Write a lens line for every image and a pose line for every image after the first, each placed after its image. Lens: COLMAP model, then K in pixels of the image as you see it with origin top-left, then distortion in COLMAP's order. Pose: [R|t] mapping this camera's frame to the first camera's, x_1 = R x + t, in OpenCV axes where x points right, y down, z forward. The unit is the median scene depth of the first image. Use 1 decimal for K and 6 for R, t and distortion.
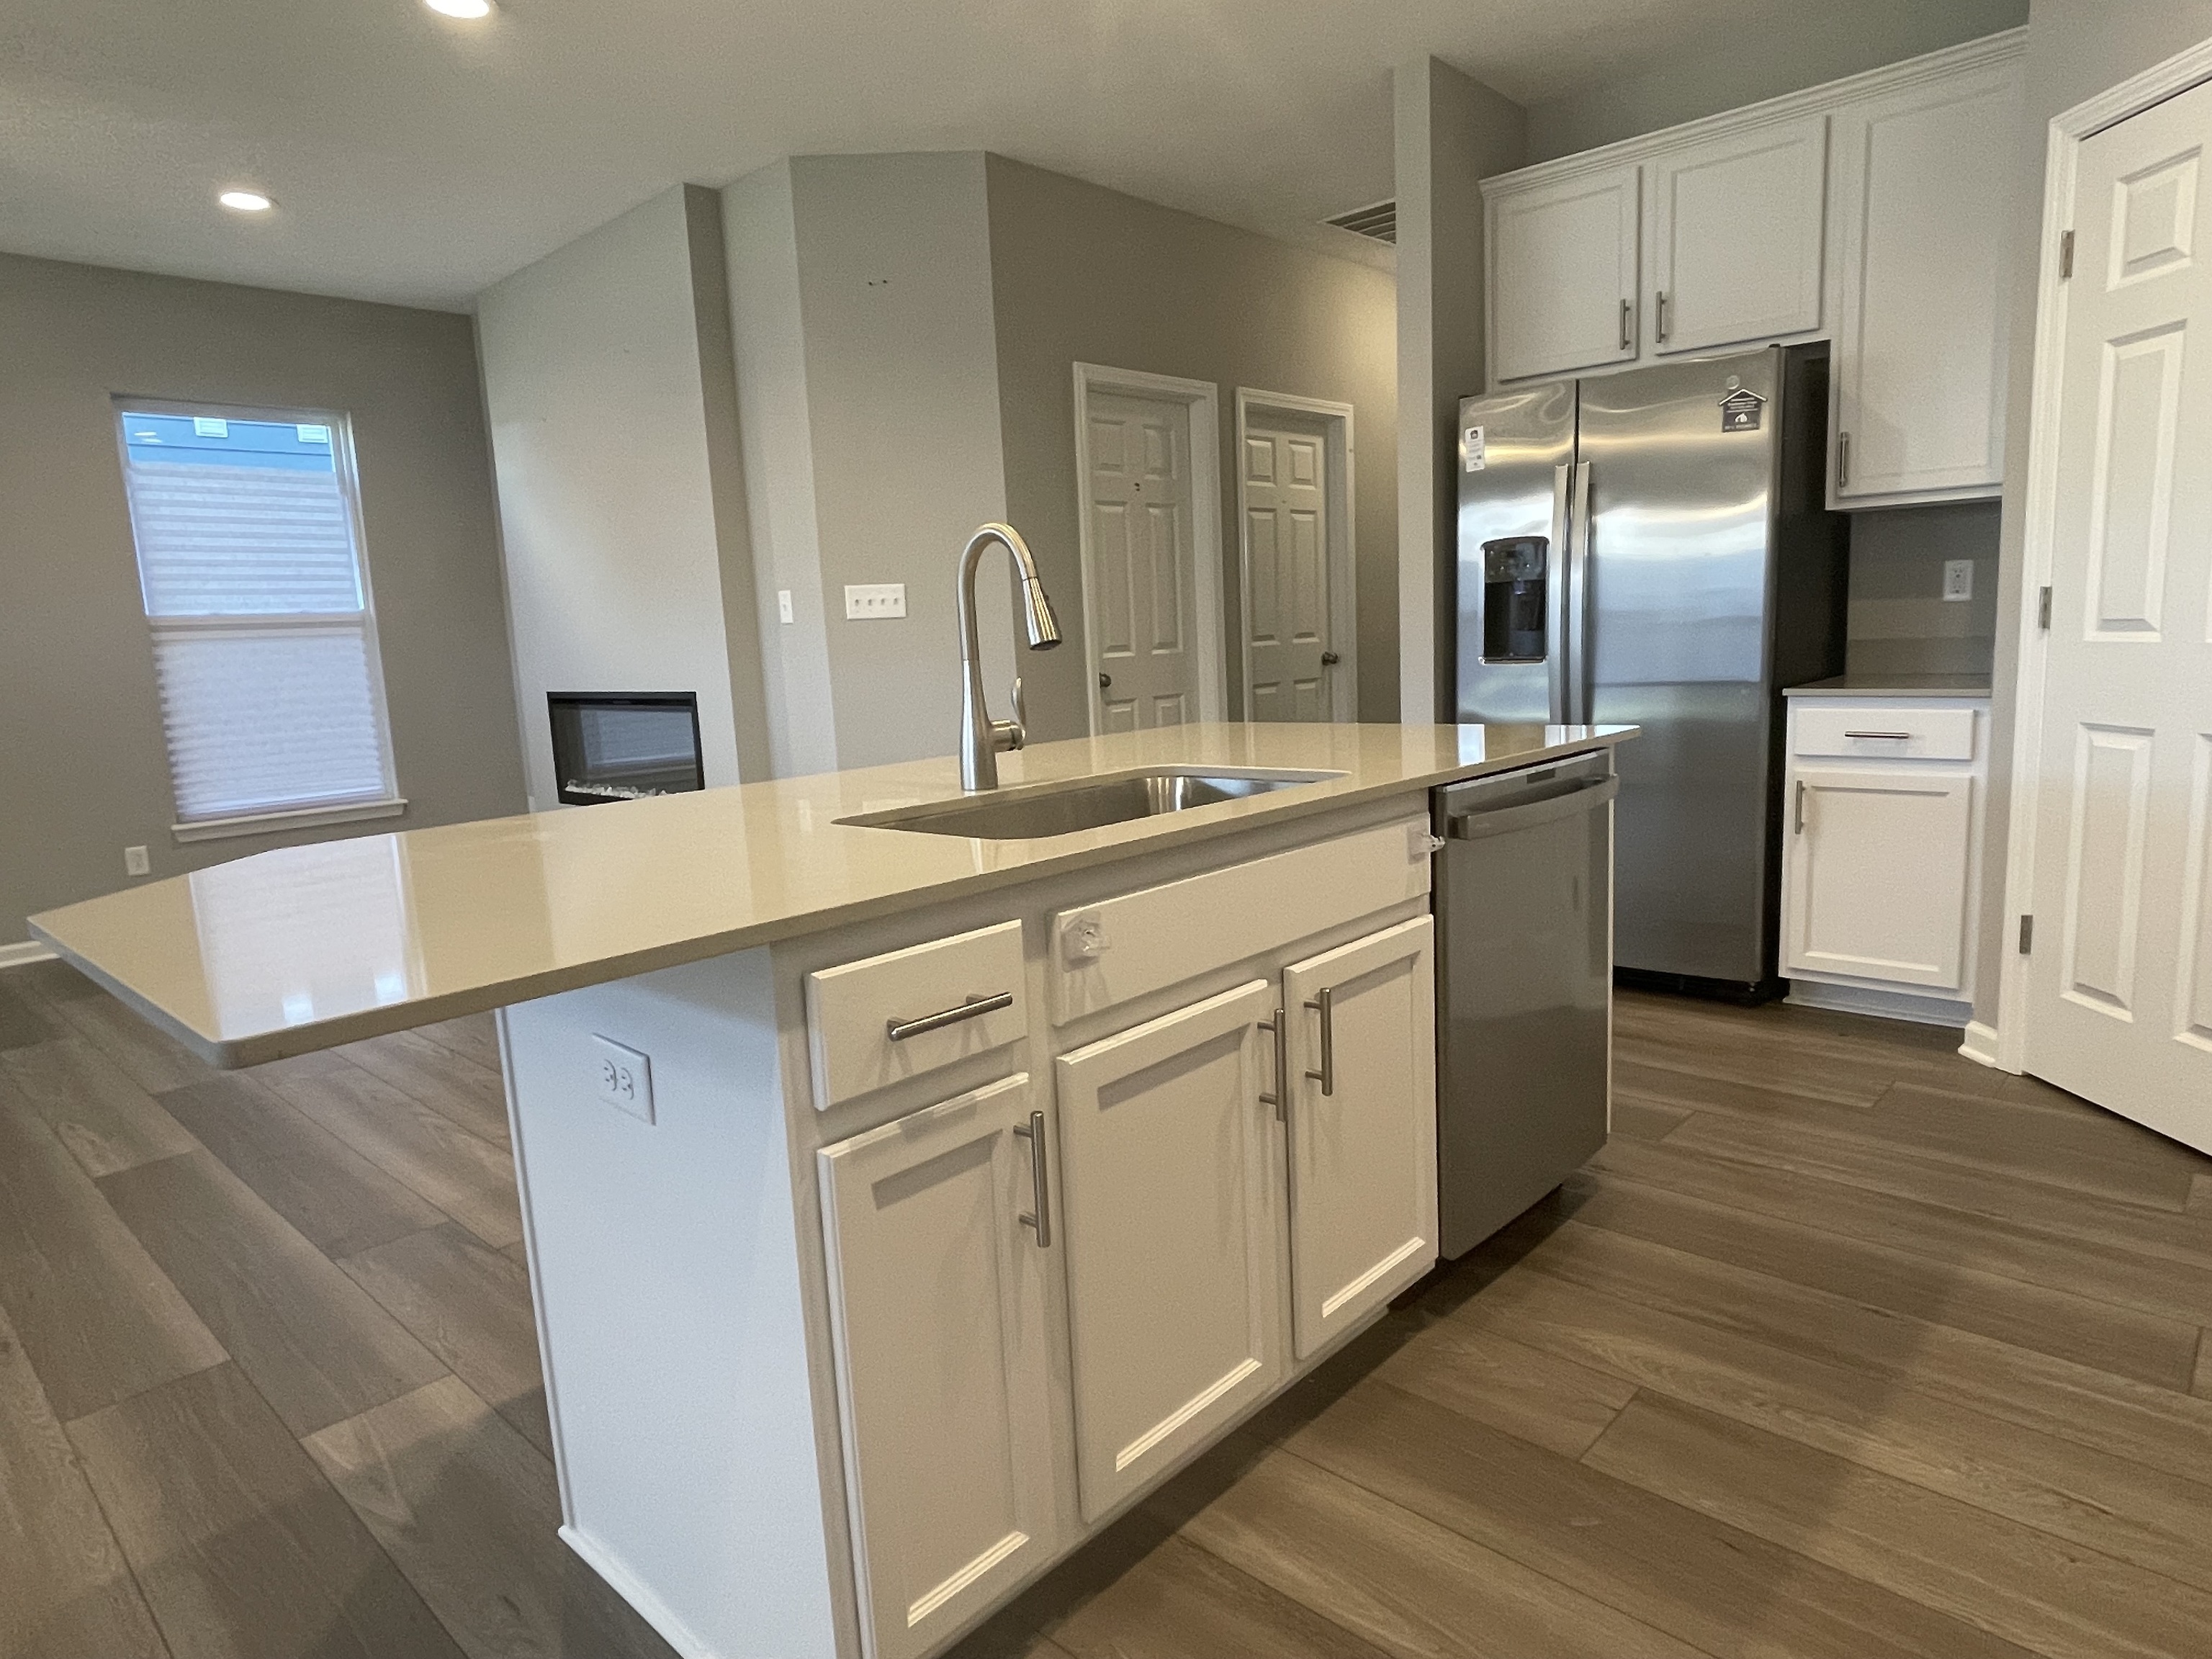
lens RADIAL K [[1307.5, 0, 1106.0], [0, 1307.5, 829.5], [0, 0, 1]] dist [-0.001932, -0.003689]
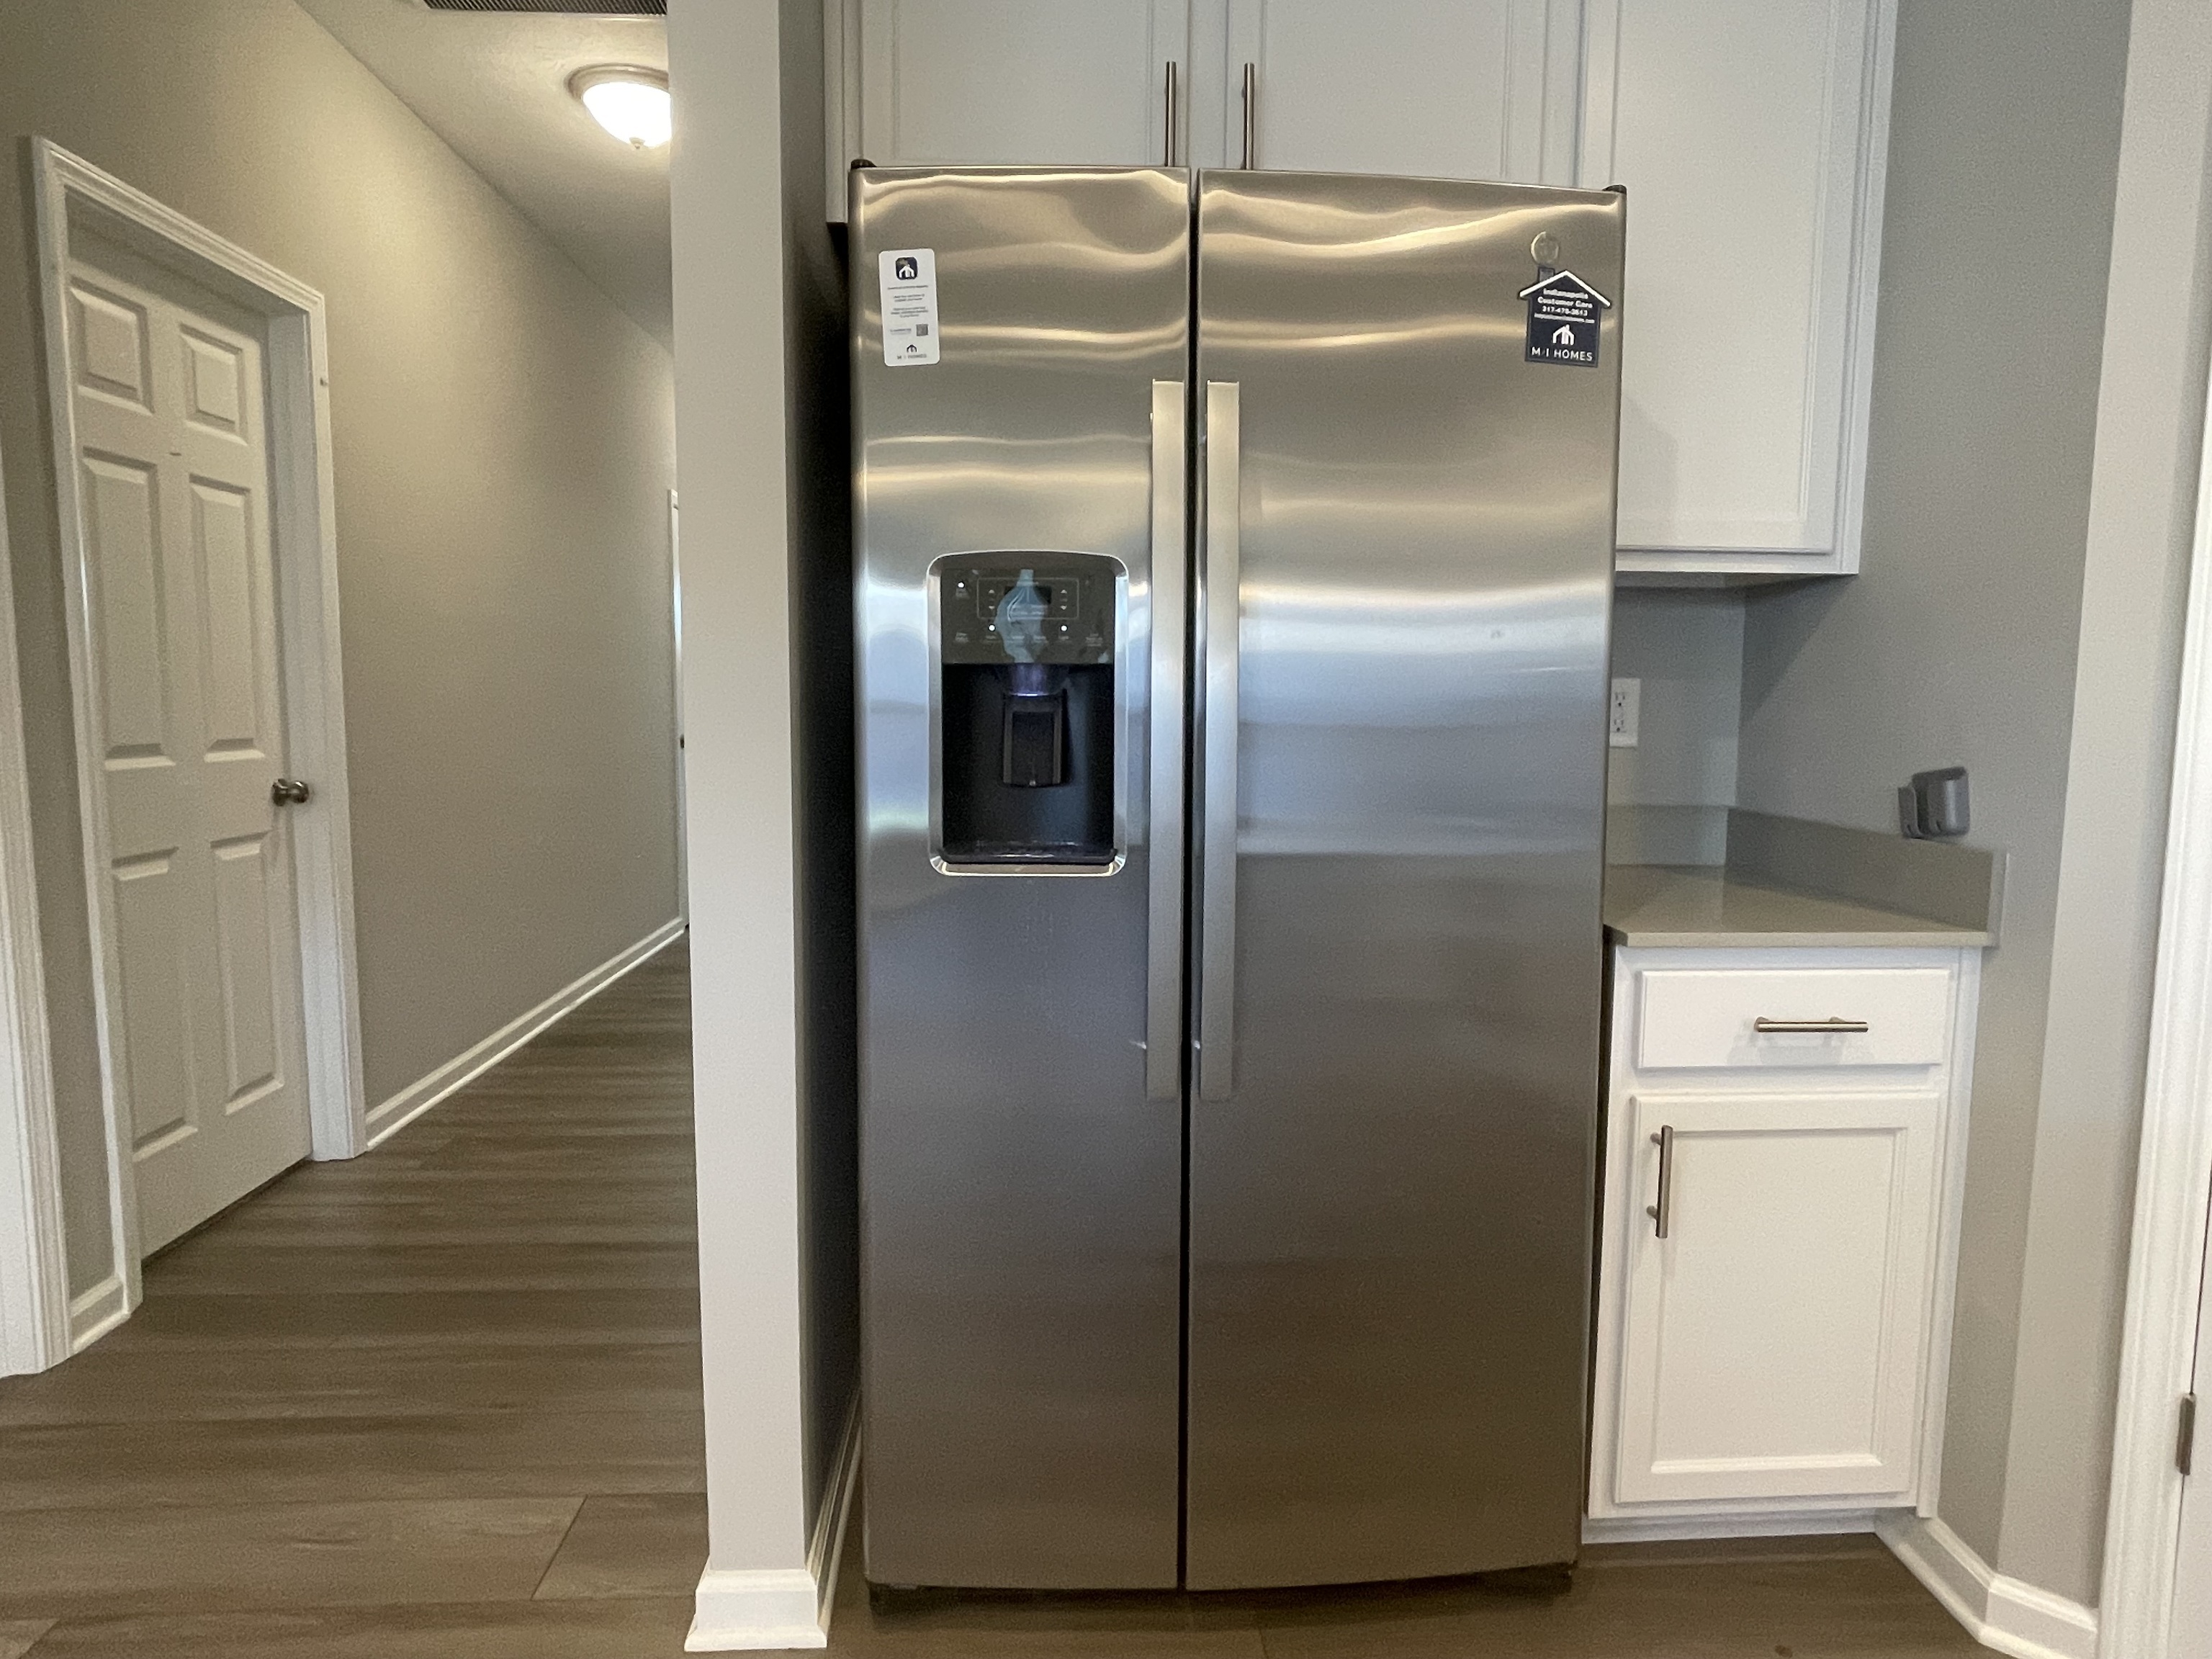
lens RADIAL K [[1307.5, 0, 1106.0], [0, 1307.5, 829.5], [0, 0, 1]] dist [-0.001932, -0.003689]
pose [[0.692825, -0.021918, 0.720772, 0.047143], [0.071108, 0.996743, -0.038041, -0.122639], [-0.717591, 0.077608, 0.692127, 0.708722]]
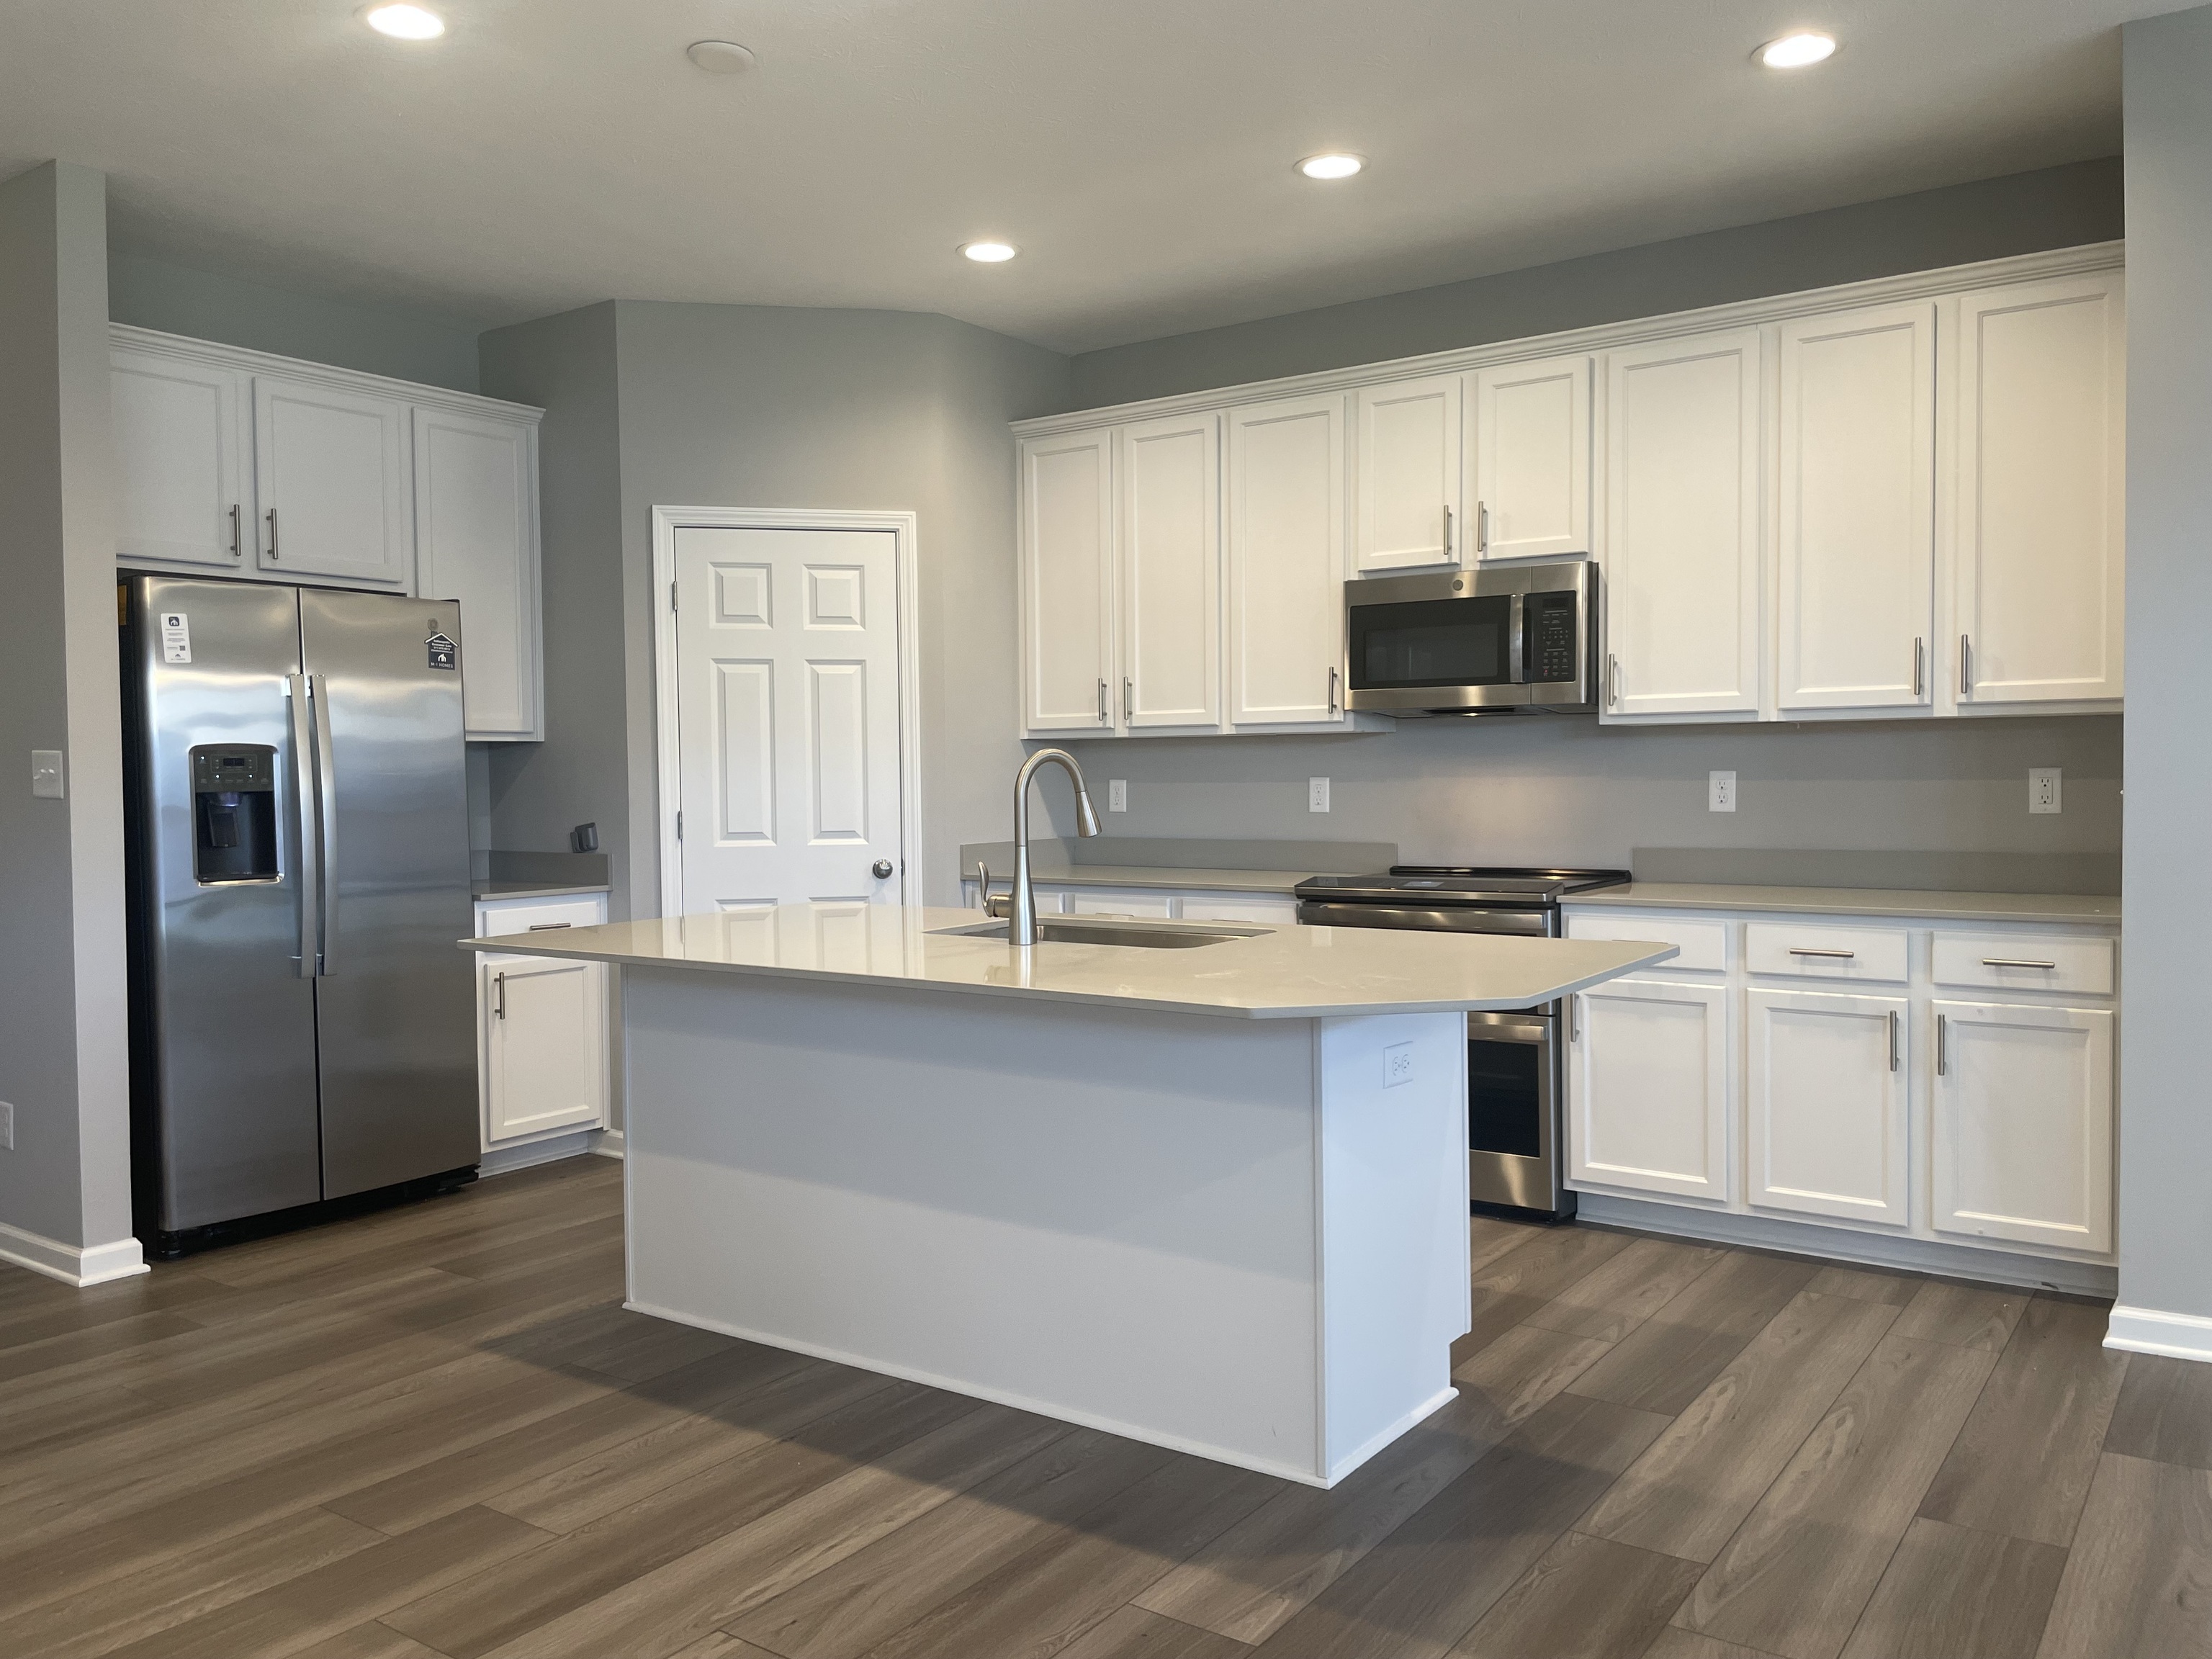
lens RADIAL K [[1680.8, 0, 1106.0], [0, 1680.8, 829.5], [0, 0, 1]] dist [0.079879, -0.059969]
pose [[-0.129205, 0.014487, 0.991512, -0.900288], [0.168535, 0.985667, 0.007560, -0.072505], [-0.977191, 0.168082, -0.129795, 0.568974]]
